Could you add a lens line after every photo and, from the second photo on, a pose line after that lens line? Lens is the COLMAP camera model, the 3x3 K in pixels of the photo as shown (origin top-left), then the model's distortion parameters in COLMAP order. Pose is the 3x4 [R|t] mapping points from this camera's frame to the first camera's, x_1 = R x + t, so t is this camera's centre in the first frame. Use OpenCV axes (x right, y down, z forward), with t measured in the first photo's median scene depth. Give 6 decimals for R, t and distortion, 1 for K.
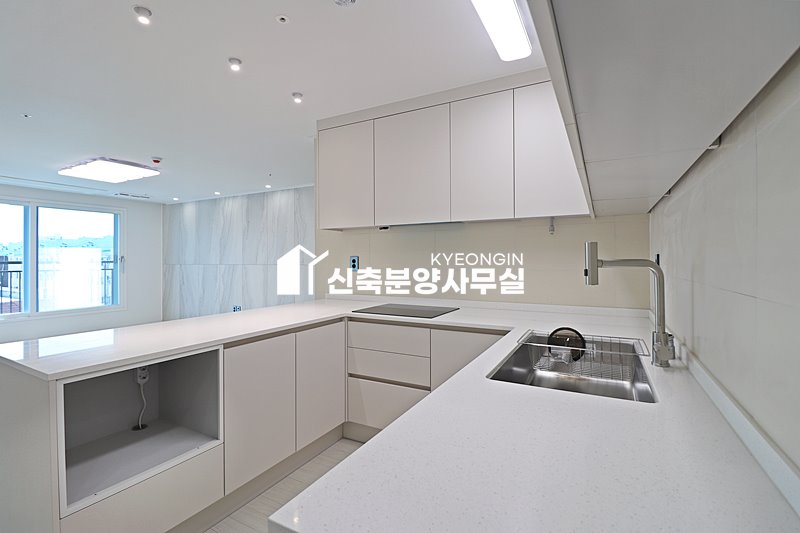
lens RADIAL K [[367.6, 0, 403.5], [0, 367.6, 259.5], [0, 0, 1]] dist [-0.011255, -0.007769]
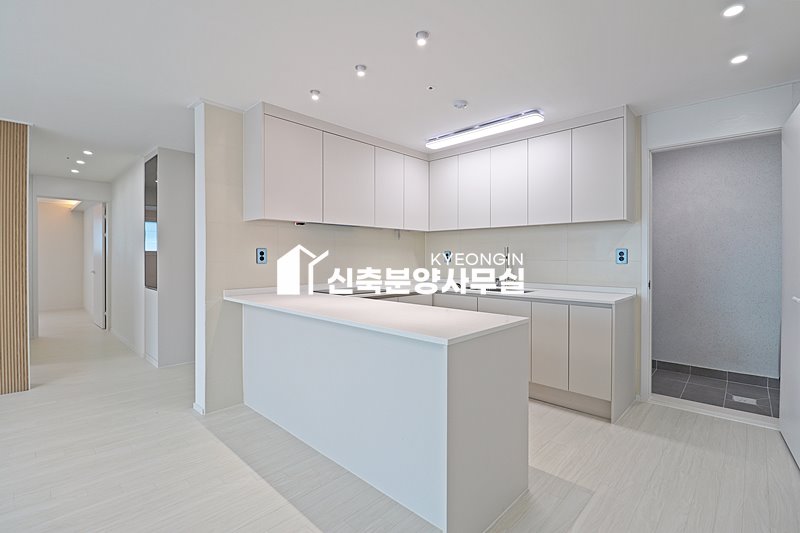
lens RADIAL K [[367.6, 0, 401.2], [0, 367.6, 257.9], [0, 0, 1]] dist [-0.011255, -0.007769]
pose [[0.272520, 0.003262, 0.962145, -1.001818], [-0.002445, 0.999993, -0.002698, 0.019000], [-0.962147, -0.001617, 0.272526, 0.397406]]
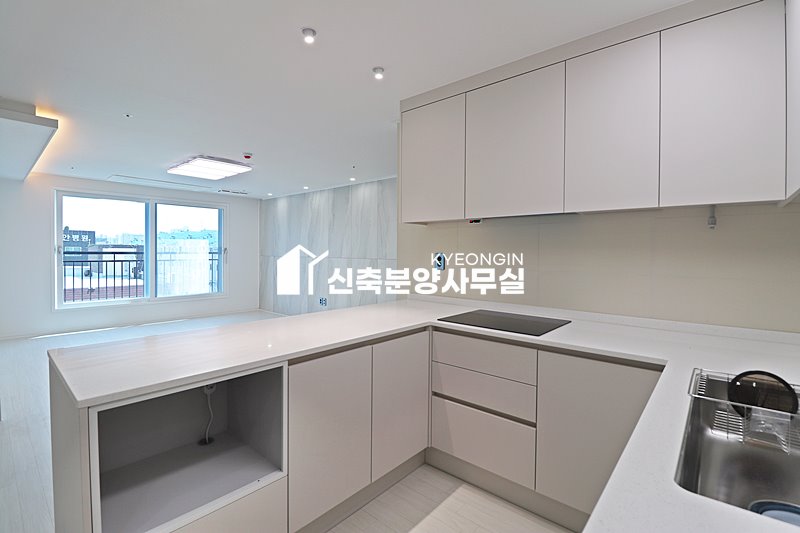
lens RADIAL K [[367.6, 0, 402.9], [0, 367.6, 258.4], [0, 0, 1]] dist [-0.011255, -0.007769]
pose [[0.974401, 0.015239, -0.224299, -0.023810], [-0.011200, 0.999752, 0.019267, -0.012901], [0.224537, -0.016261, 0.974330, 0.123735]]
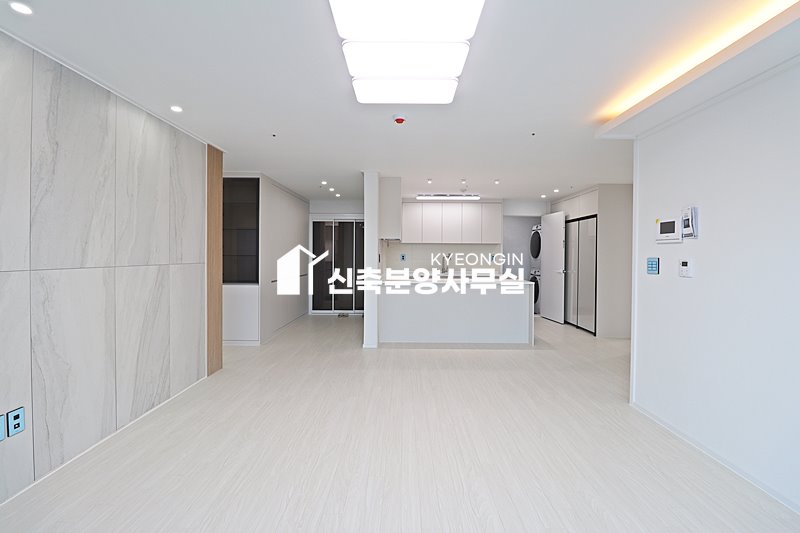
lens RADIAL K [[367.6, 0, 399.1], [0, 367.6, 256.1], [0, 0, 1]] dist [-0.011255, -0.007769]
pose [[-0.461836, -0.004564, 0.886954, -1.778165], [-0.005689, 0.999981, 0.002184, -0.002242], [-0.886947, -0.004037, -0.461853, 1.791839]]
